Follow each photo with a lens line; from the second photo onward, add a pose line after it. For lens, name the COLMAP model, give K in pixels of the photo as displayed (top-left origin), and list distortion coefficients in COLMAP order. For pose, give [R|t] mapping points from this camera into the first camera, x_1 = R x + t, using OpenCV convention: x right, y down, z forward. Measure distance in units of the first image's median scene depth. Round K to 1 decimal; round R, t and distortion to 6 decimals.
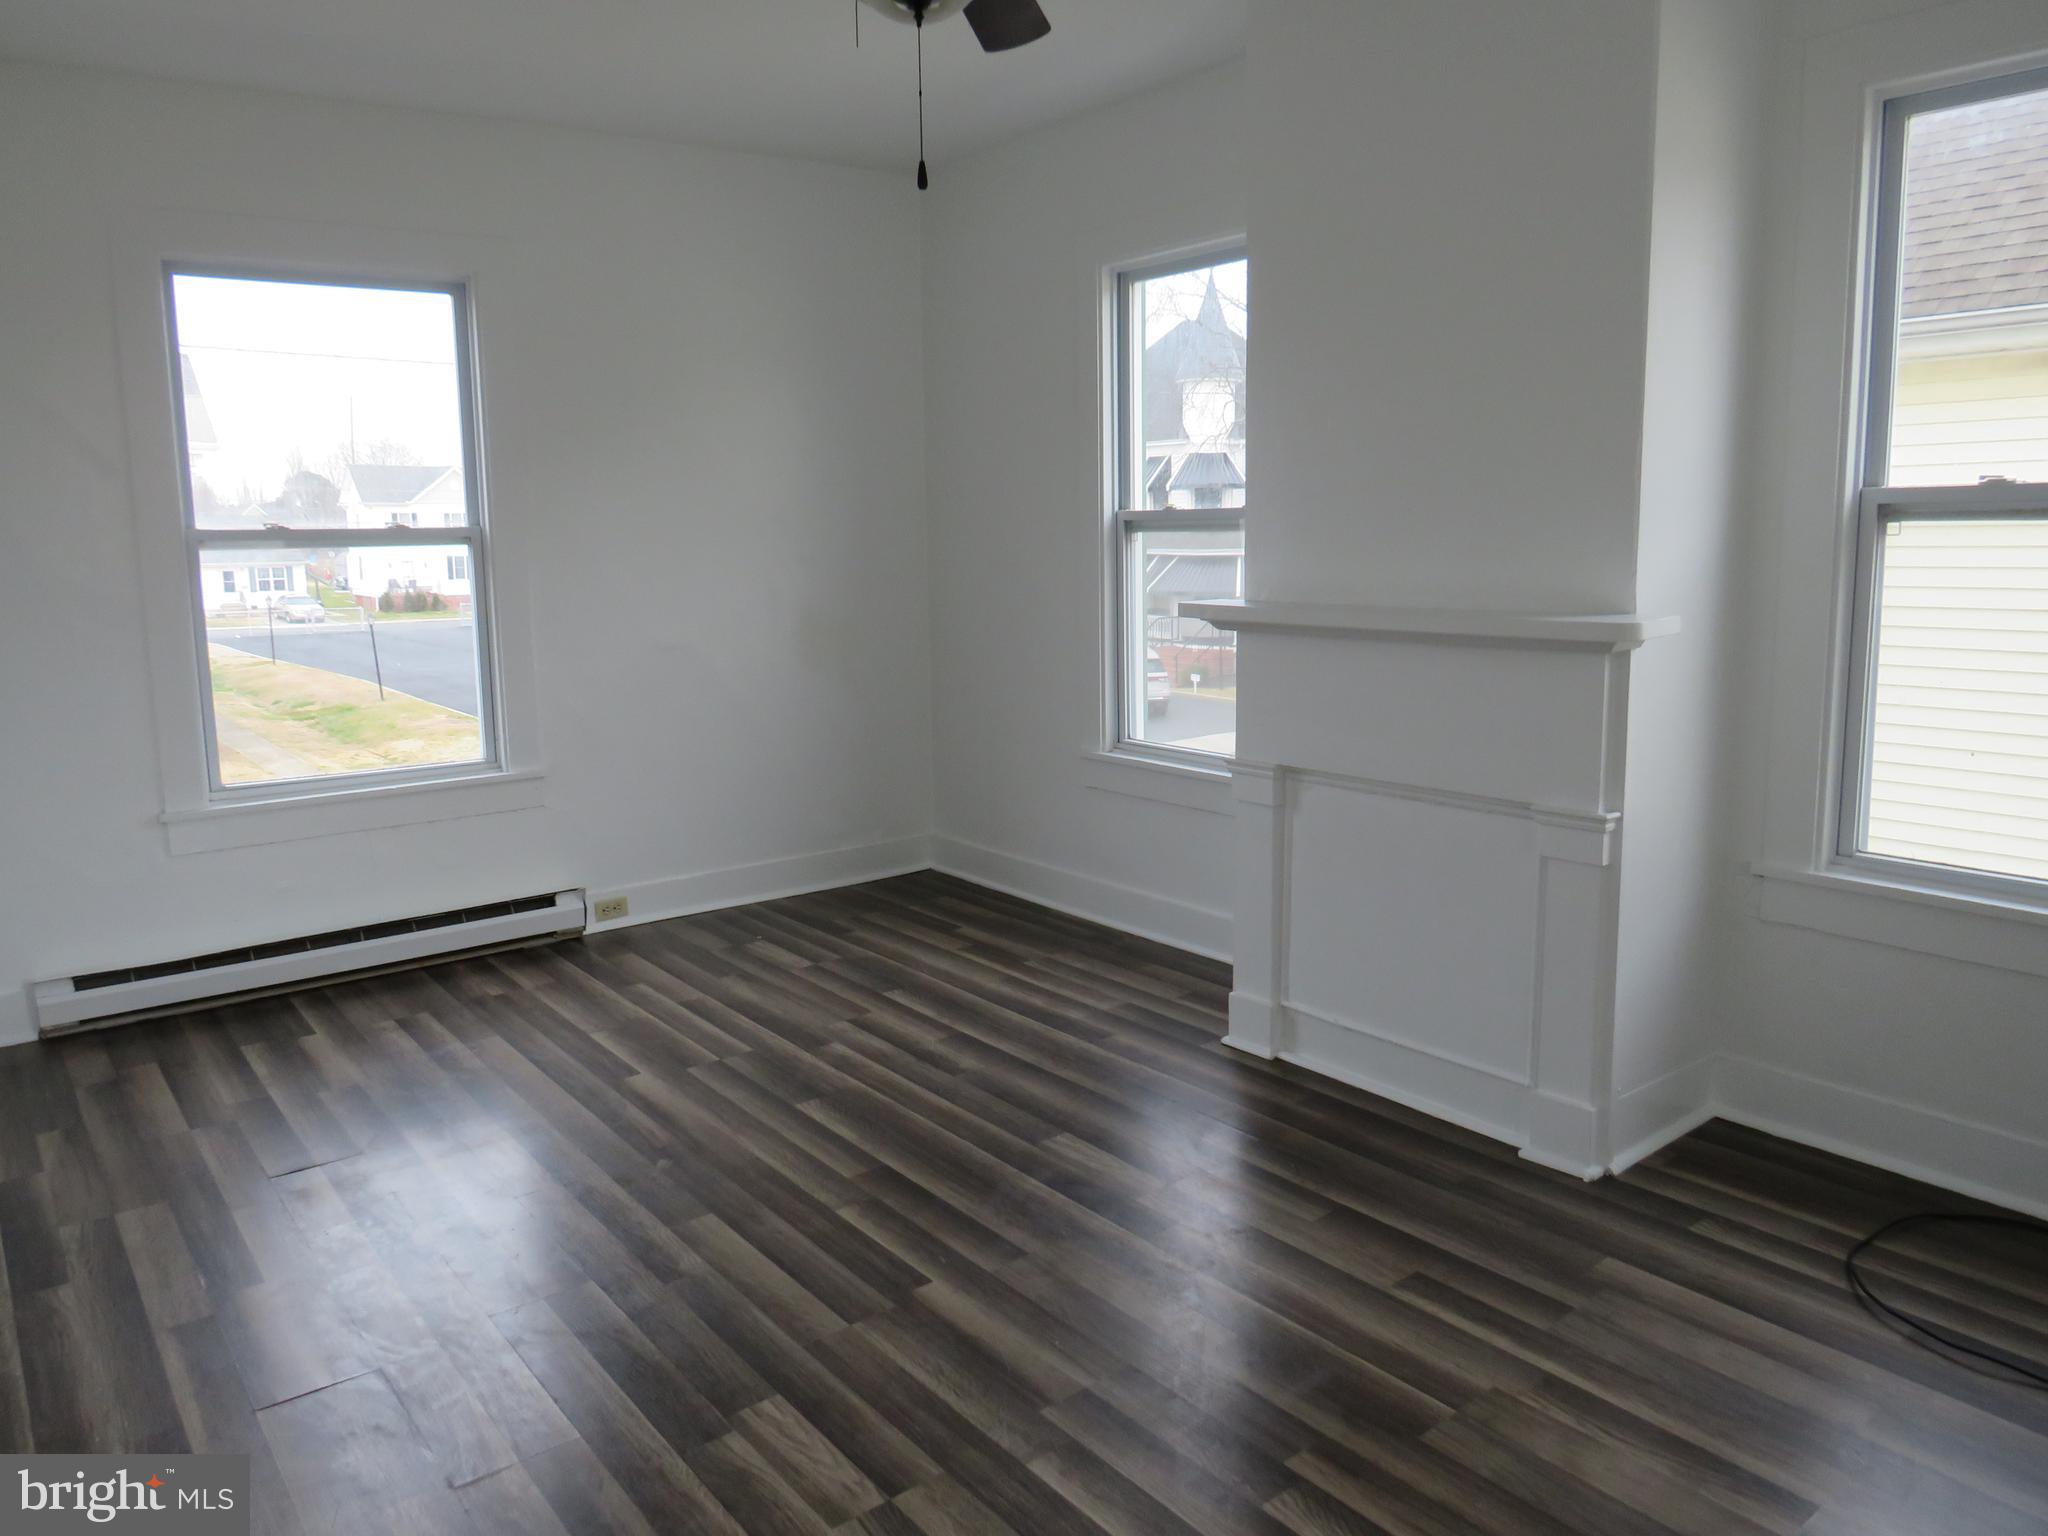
lens RADIAL K [[1423.8, 0, 1019.6], [0, 1423.8, 759.4], [0, 0, 1]] dist [-0.038717, 0.004696]
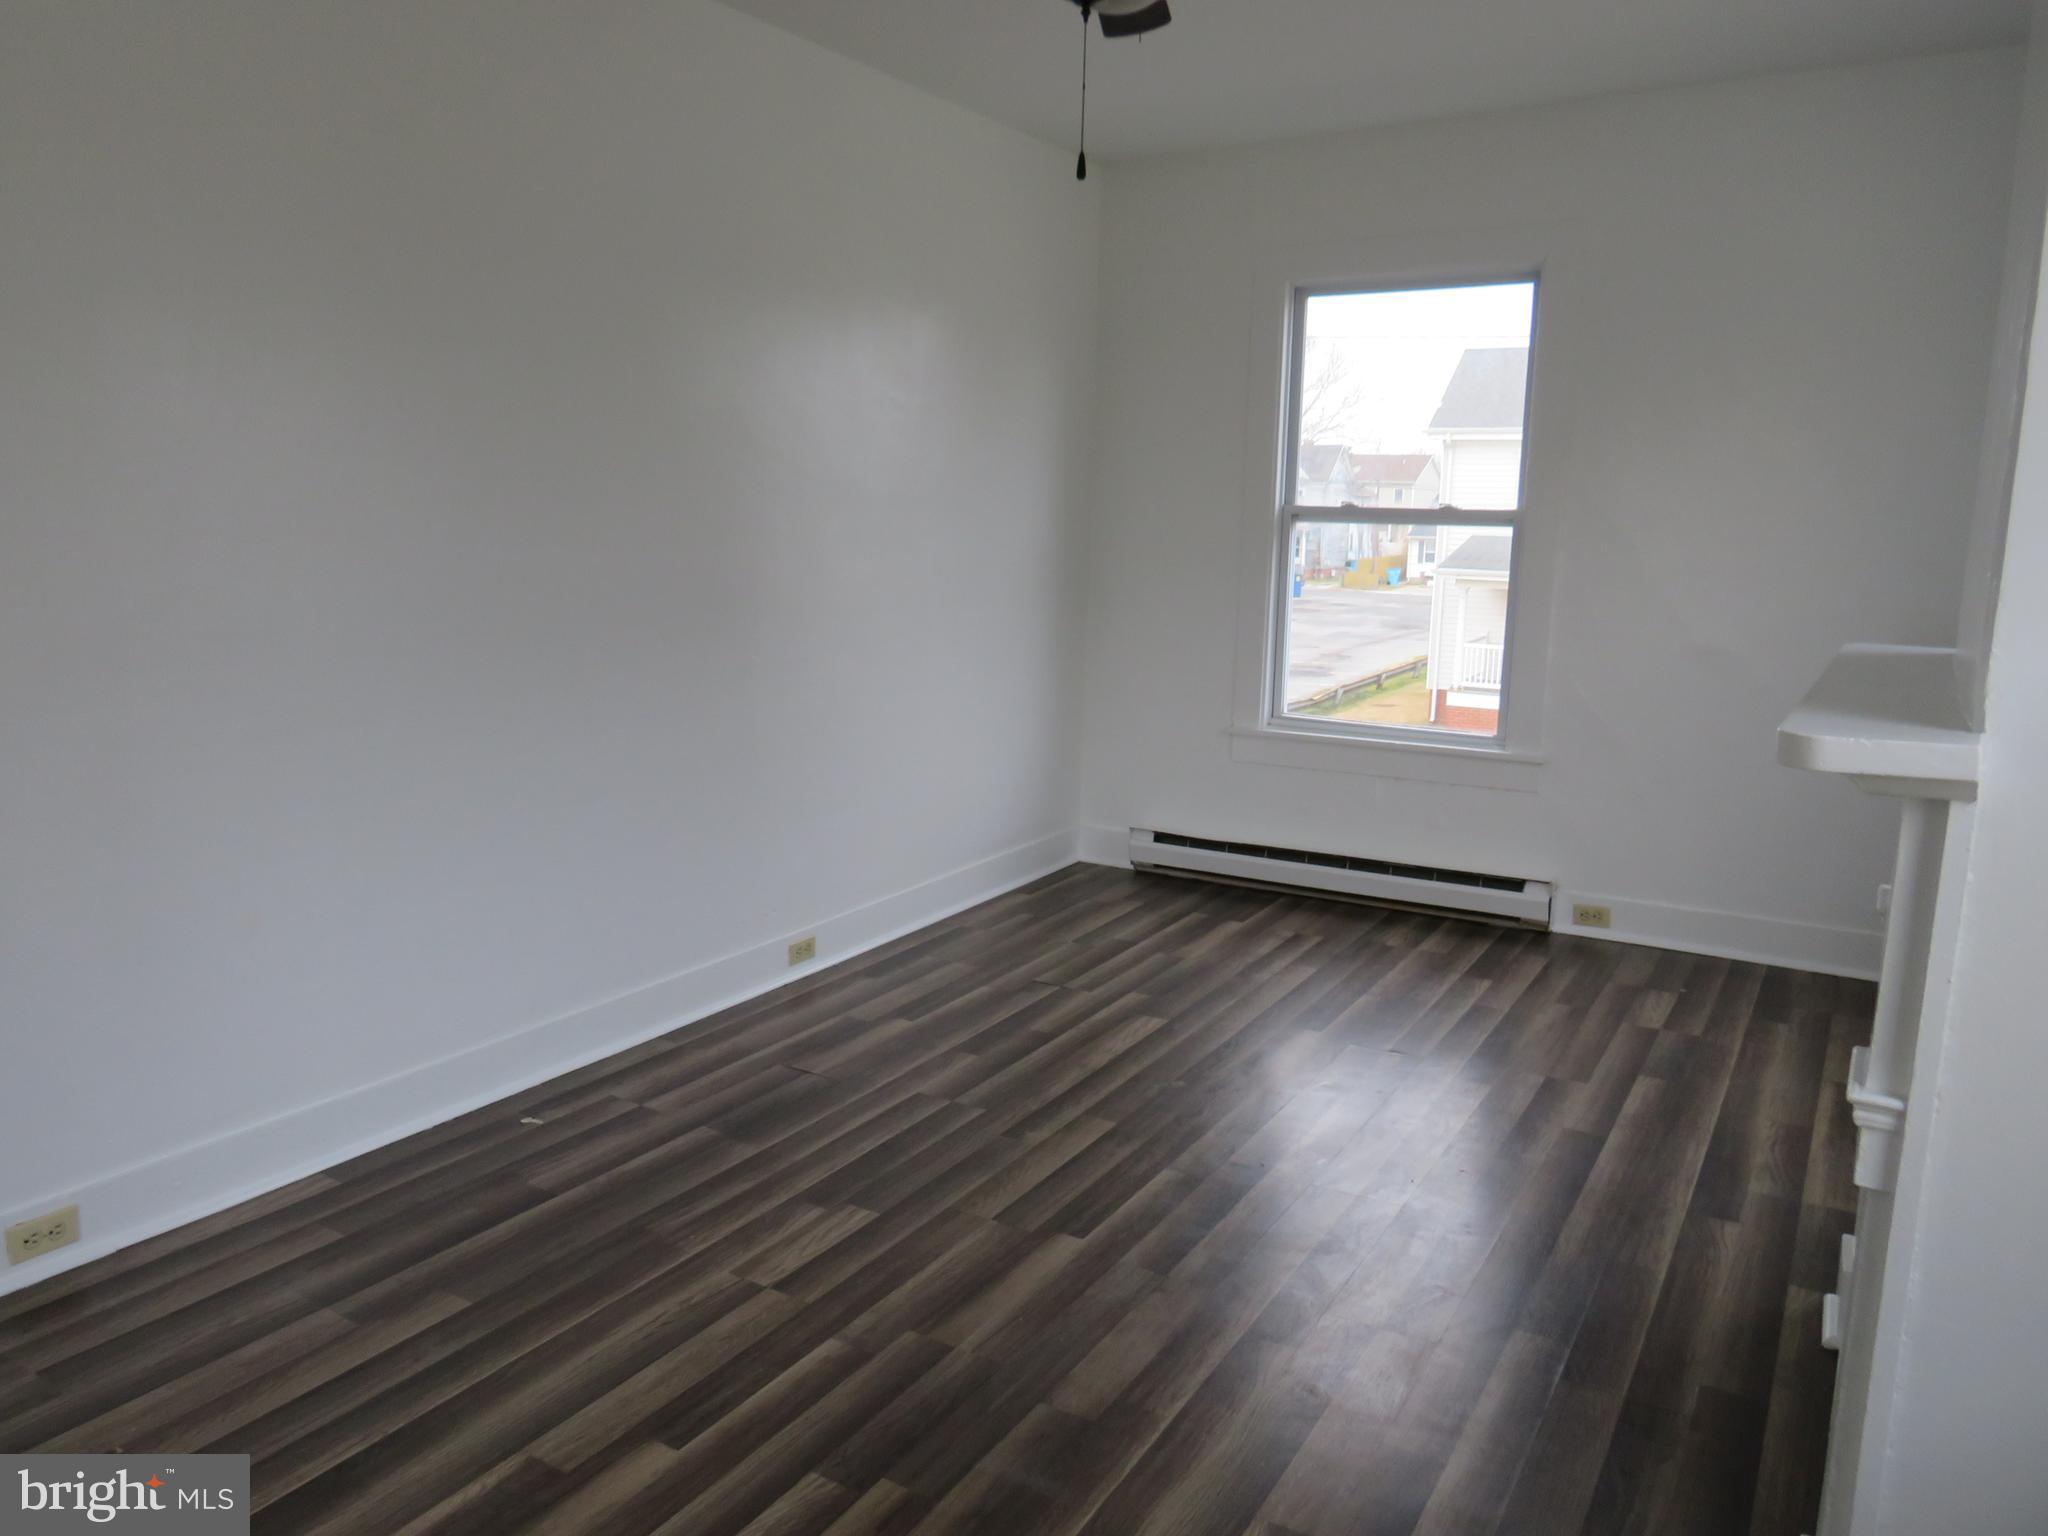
lens RADIAL K [[1423.8, 0, 1019.6], [0, 1423.8, 759.4], [0, 0, 1]] dist [-0.038717, 0.004696]
pose [[0.340922, 0.175074, -0.923646, 0.521354], [-0.166941, 0.978165, 0.123789, -0.059790], [0.925150, 0.111992, 0.362705, 0.347505]]
